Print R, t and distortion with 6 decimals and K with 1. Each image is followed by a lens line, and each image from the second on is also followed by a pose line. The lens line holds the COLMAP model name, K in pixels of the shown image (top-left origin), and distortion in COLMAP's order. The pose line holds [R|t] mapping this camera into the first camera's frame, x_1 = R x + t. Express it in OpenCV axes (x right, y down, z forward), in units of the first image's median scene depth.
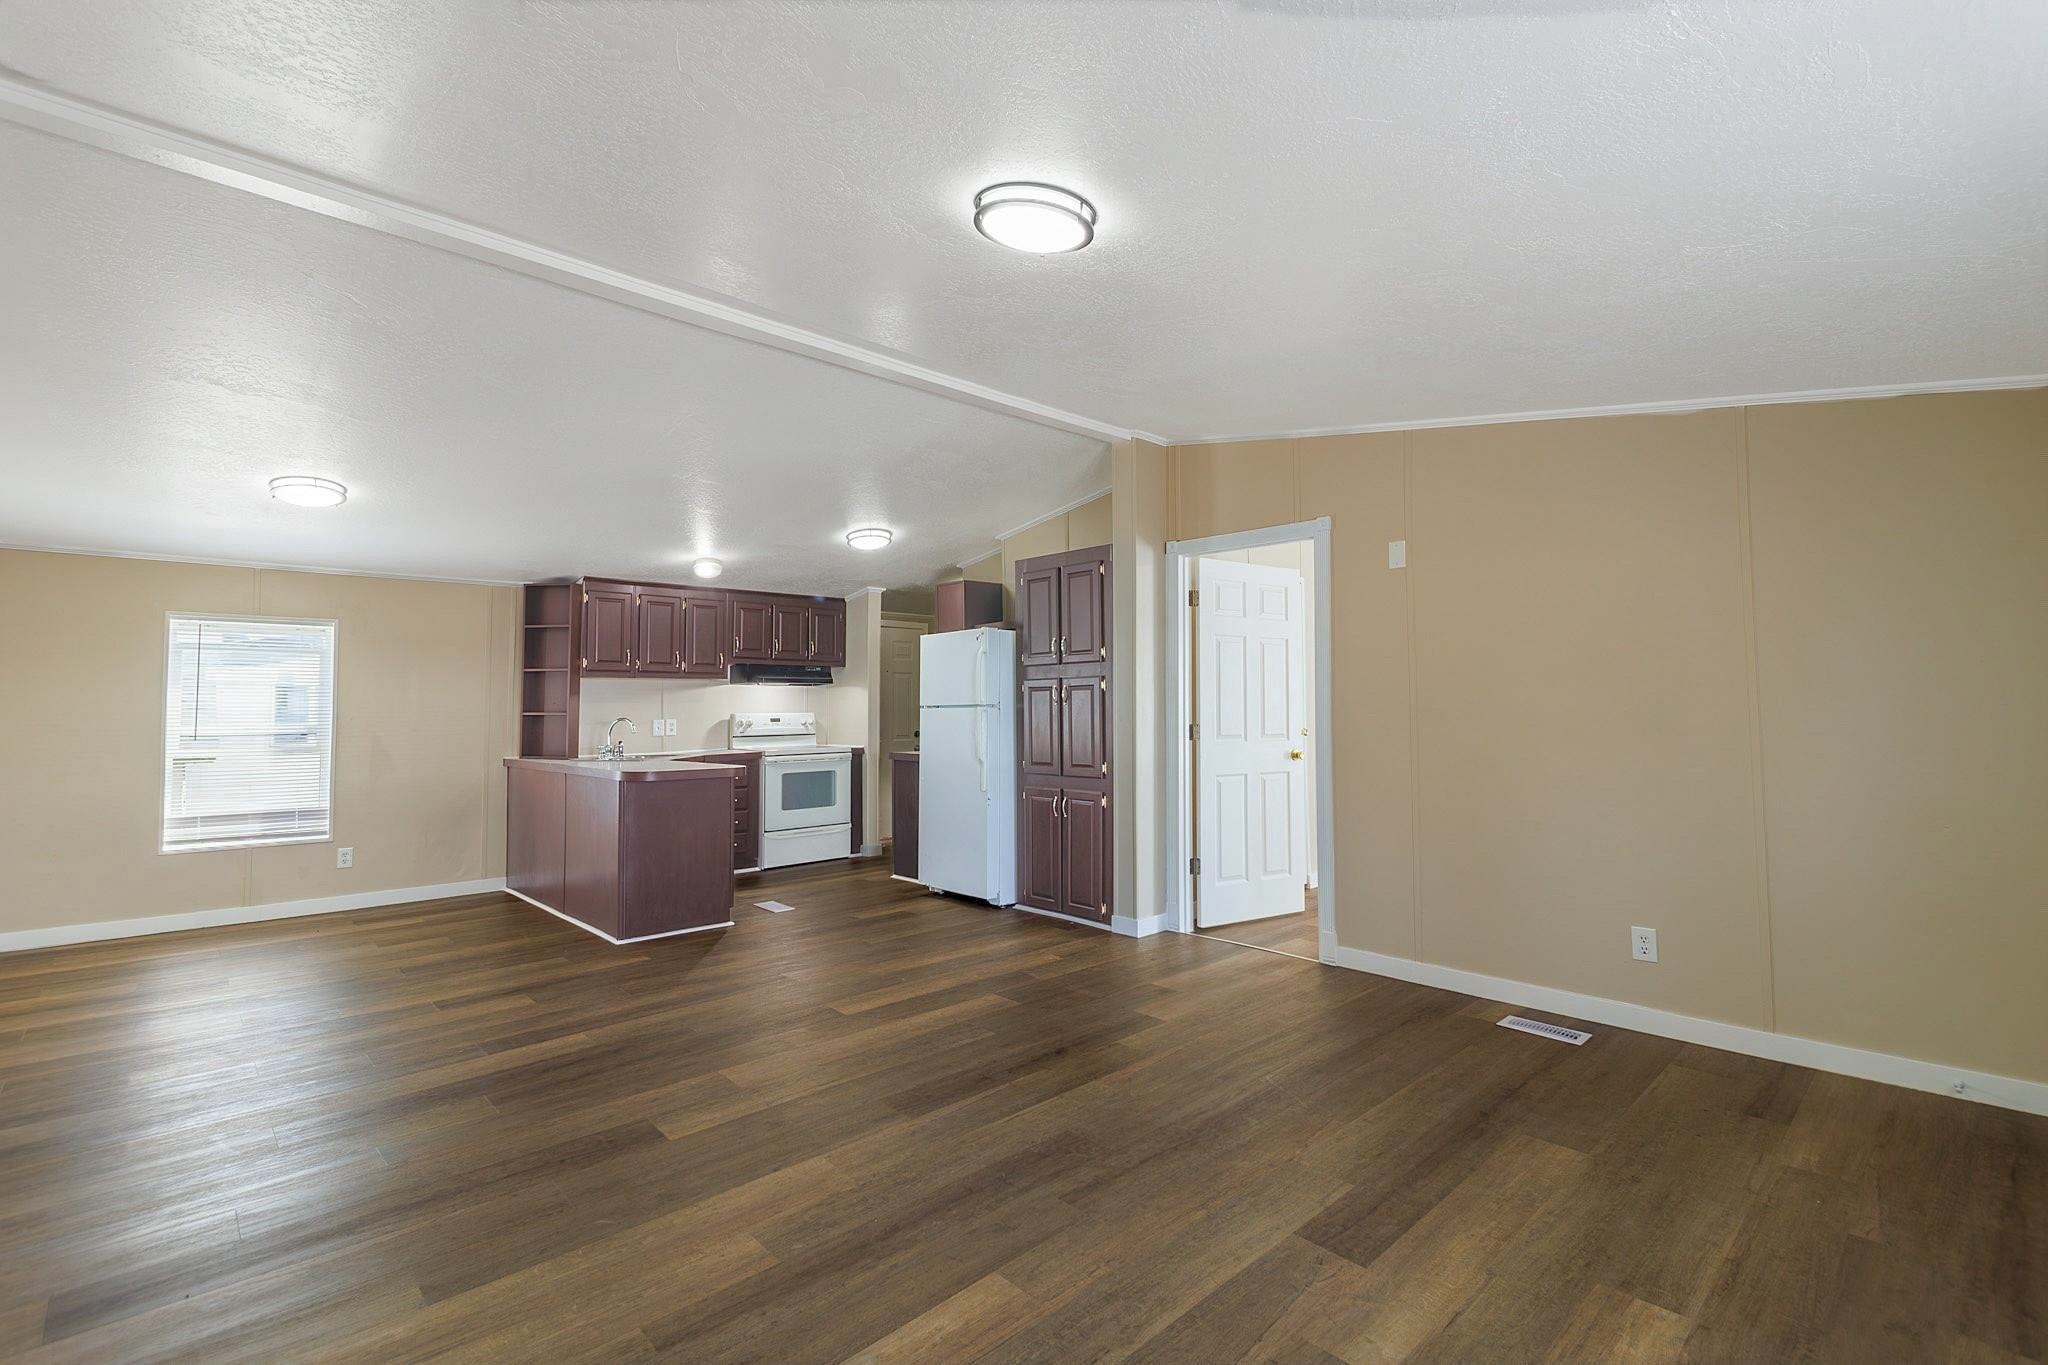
lens RADIAL K [[913.4, 0, 1042.4], [0, 913.4, 667.5], [0, 0, 1]] dist [0.003035, 0.000269]
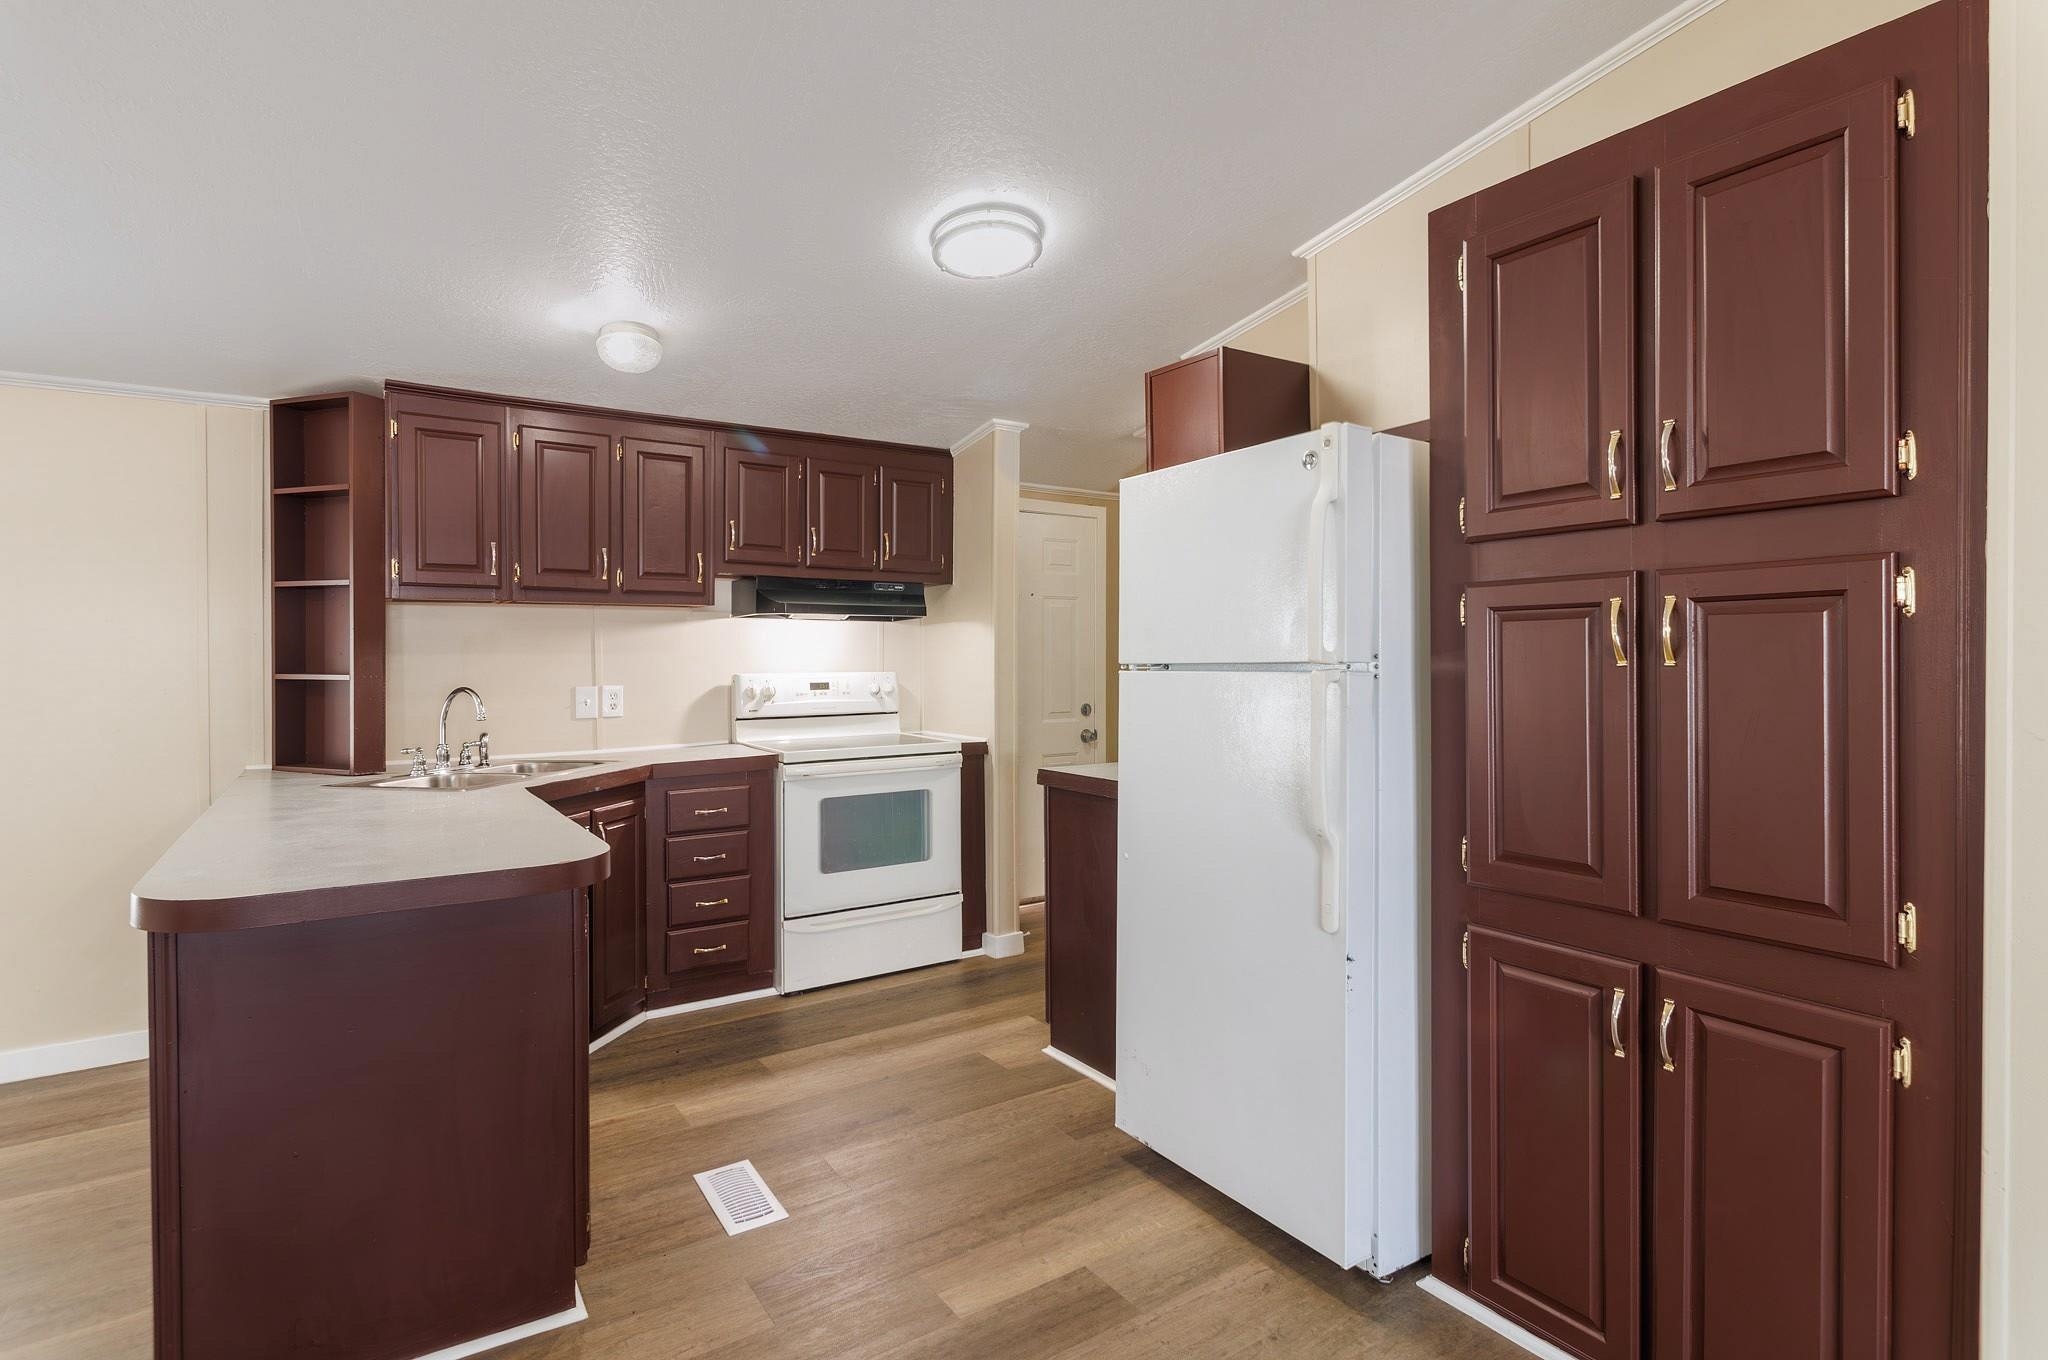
lens RADIAL K [[1000.8, 0, 1019.6], [0, 1000.8, 665.4], [0, 0, 1]] dist [0.001913, 0.000167]
pose [[0.984001, 0.003146, -0.178136, -0.092439], [0.006674, 0.998491, 0.054500, 0.018072], [0.178038, -0.054817, 0.982495, 0.538595]]
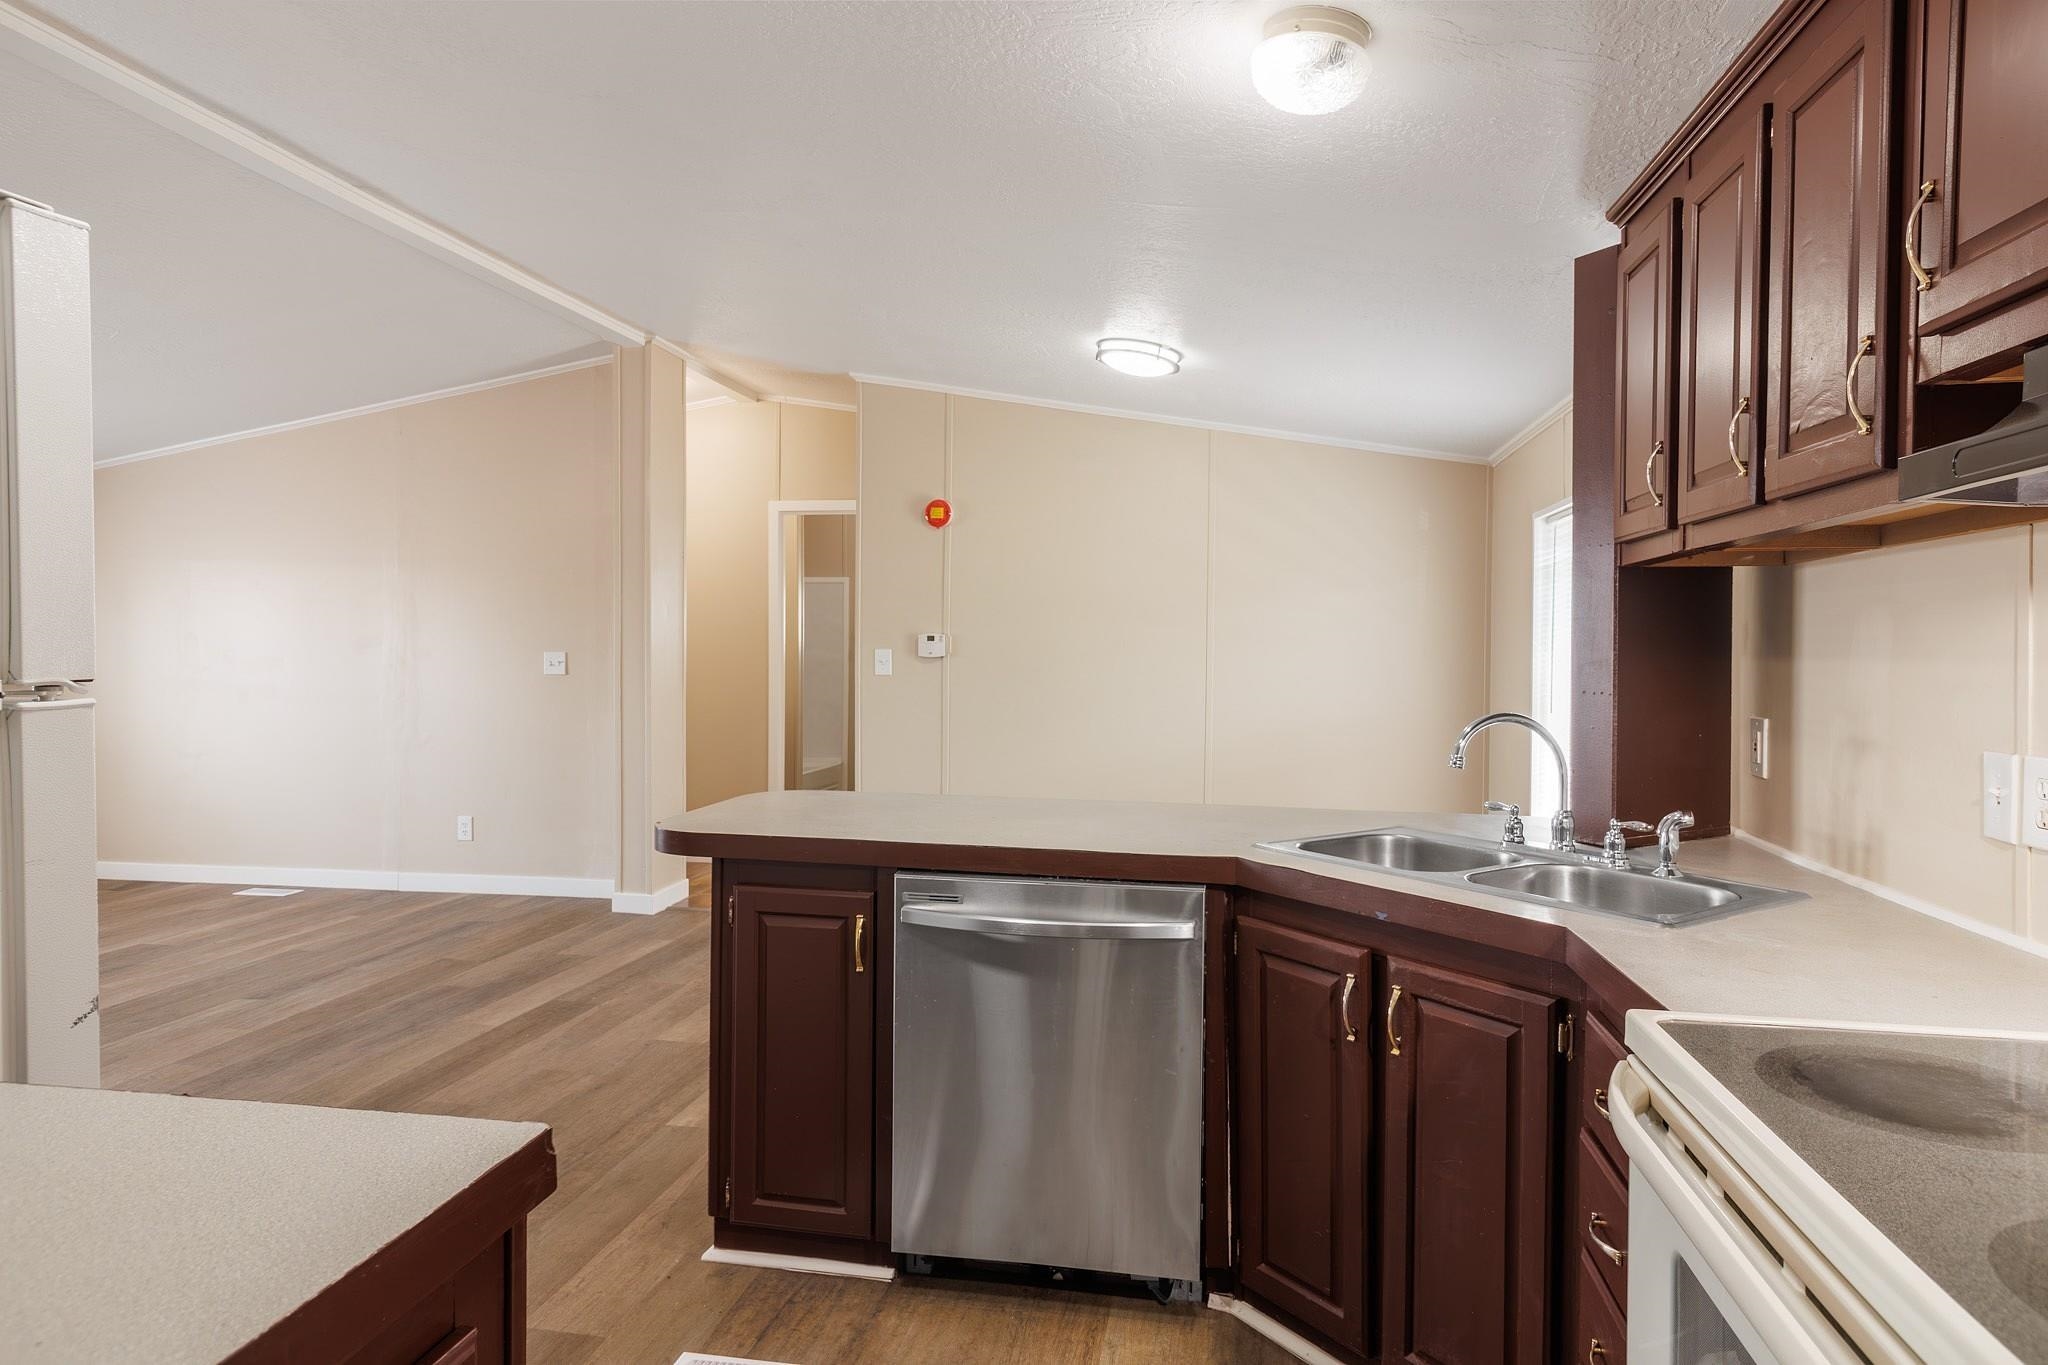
lens RADIAL K [[1180.6, 0, 1081.7], [0, 1180.6, 672.1], [0, 0, 1]] dist [0.001405, -0.000084]
pose [[-0.793919, 0.008550, -0.607964, -0.134648], [0.019171, 0.999756, -0.010975, 0.041540], [0.607721, -0.020369, -0.793889, 1.164879]]
